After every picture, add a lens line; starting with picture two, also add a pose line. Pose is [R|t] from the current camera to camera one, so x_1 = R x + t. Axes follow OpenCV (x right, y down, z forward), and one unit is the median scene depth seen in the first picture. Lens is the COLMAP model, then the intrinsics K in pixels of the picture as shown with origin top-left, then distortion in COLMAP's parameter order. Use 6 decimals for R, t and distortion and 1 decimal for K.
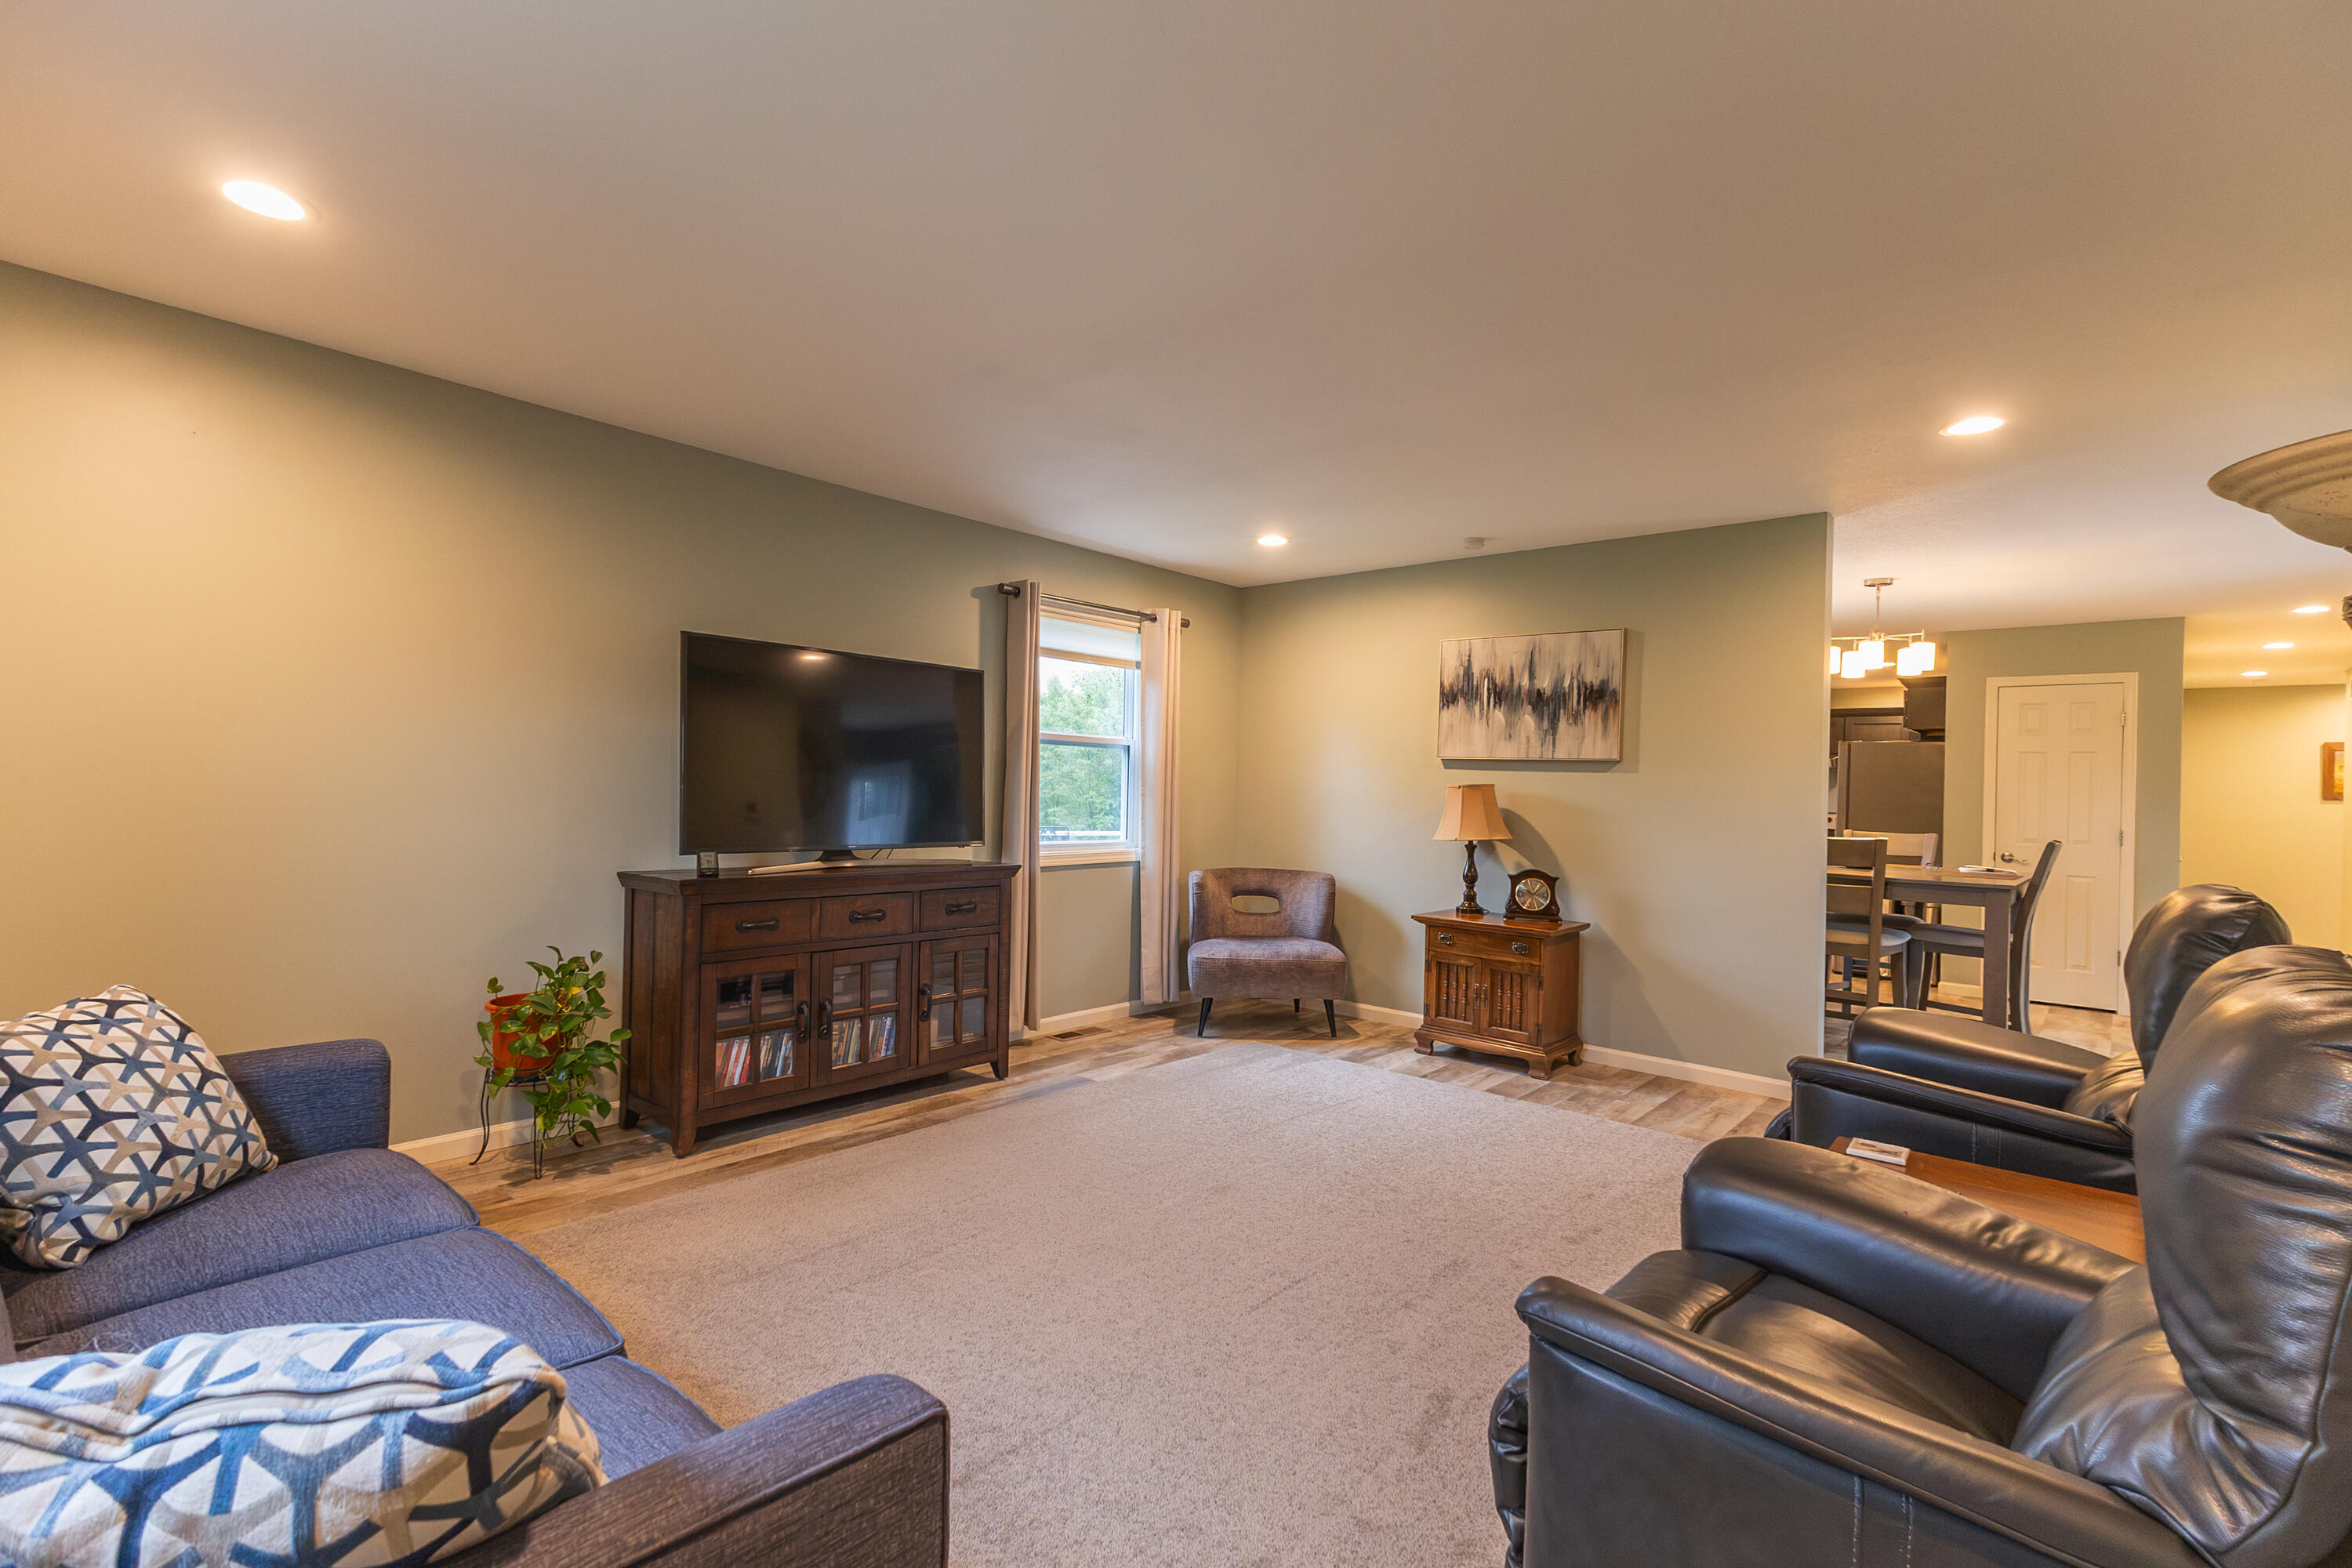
lens RADIAL K [[1069.5, 0, 1187.9], [0, 1069.5, 783.0], [0, 0, 1]] dist [0.002265, -0.000057]
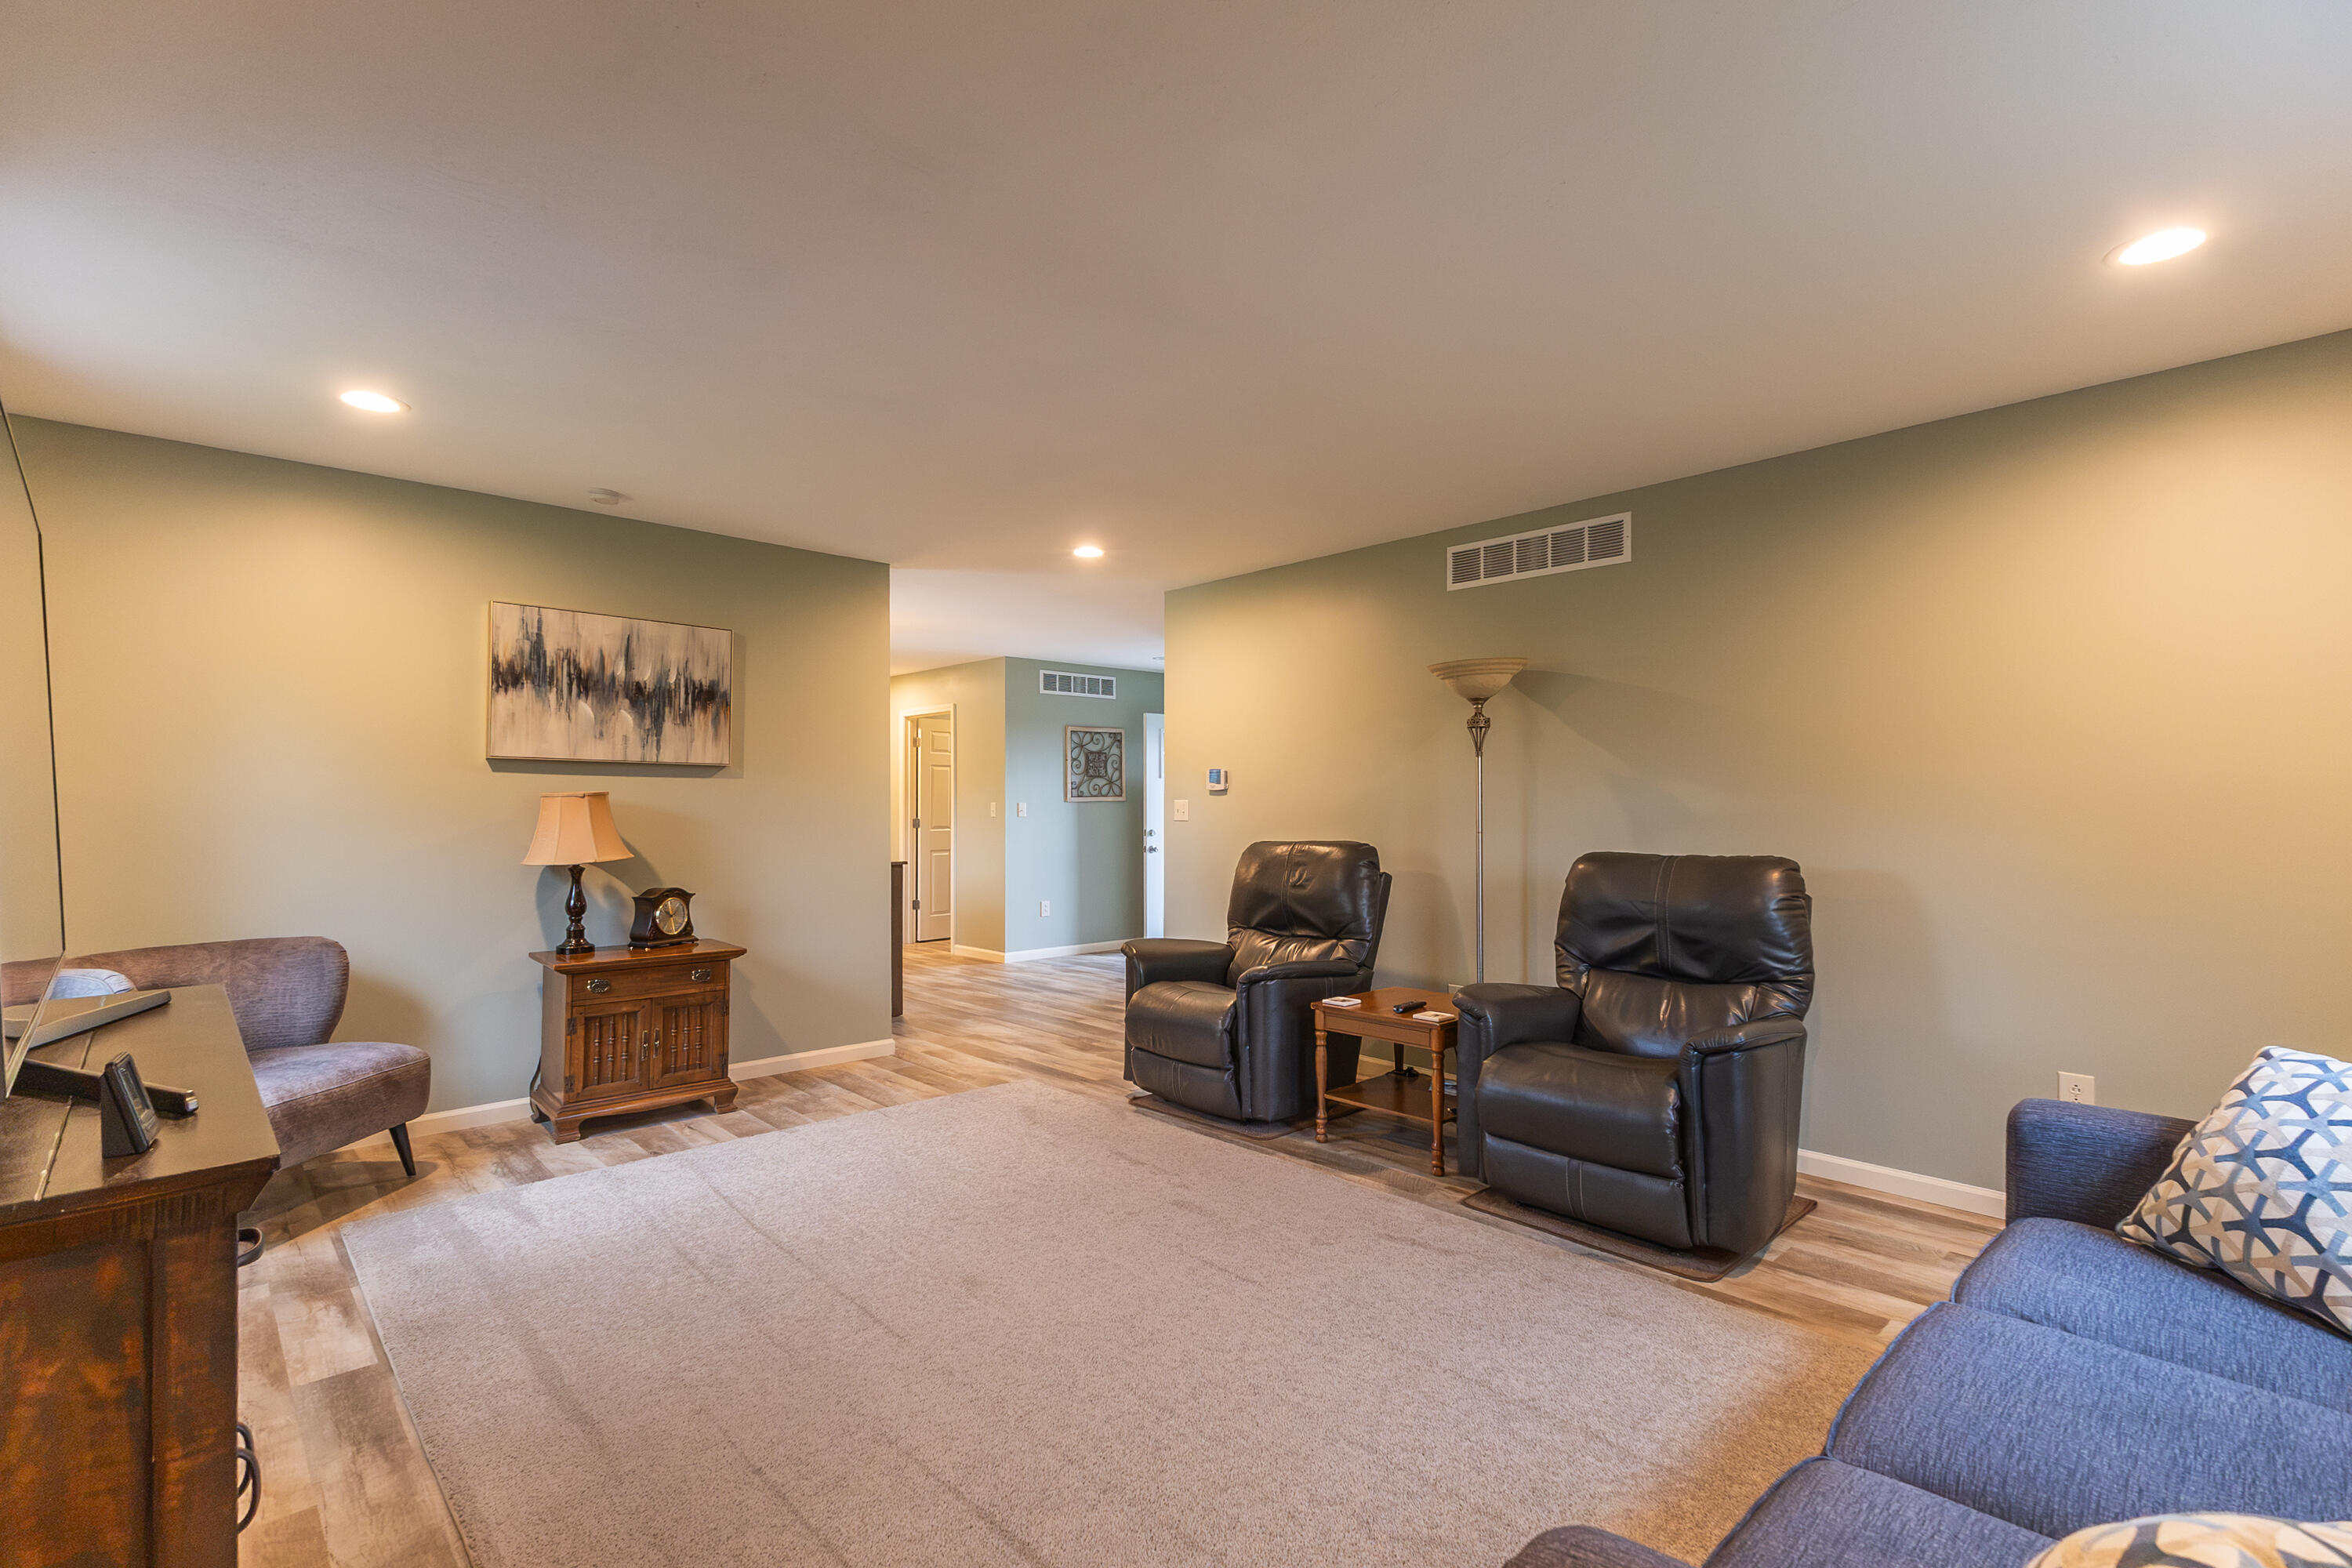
lens RADIAL K [[1069.5, 0, 1184.9], [0, 1069.5, 783.8], [0, 0, 1]] dist [0.002265, -0.000057]
pose [[0.091743, -0.007647, 0.995753, -0.512068], [-0.002781, 0.999965, 0.007936, -0.013138], [-0.995779, -0.003497, 0.091718, 0.489502]]
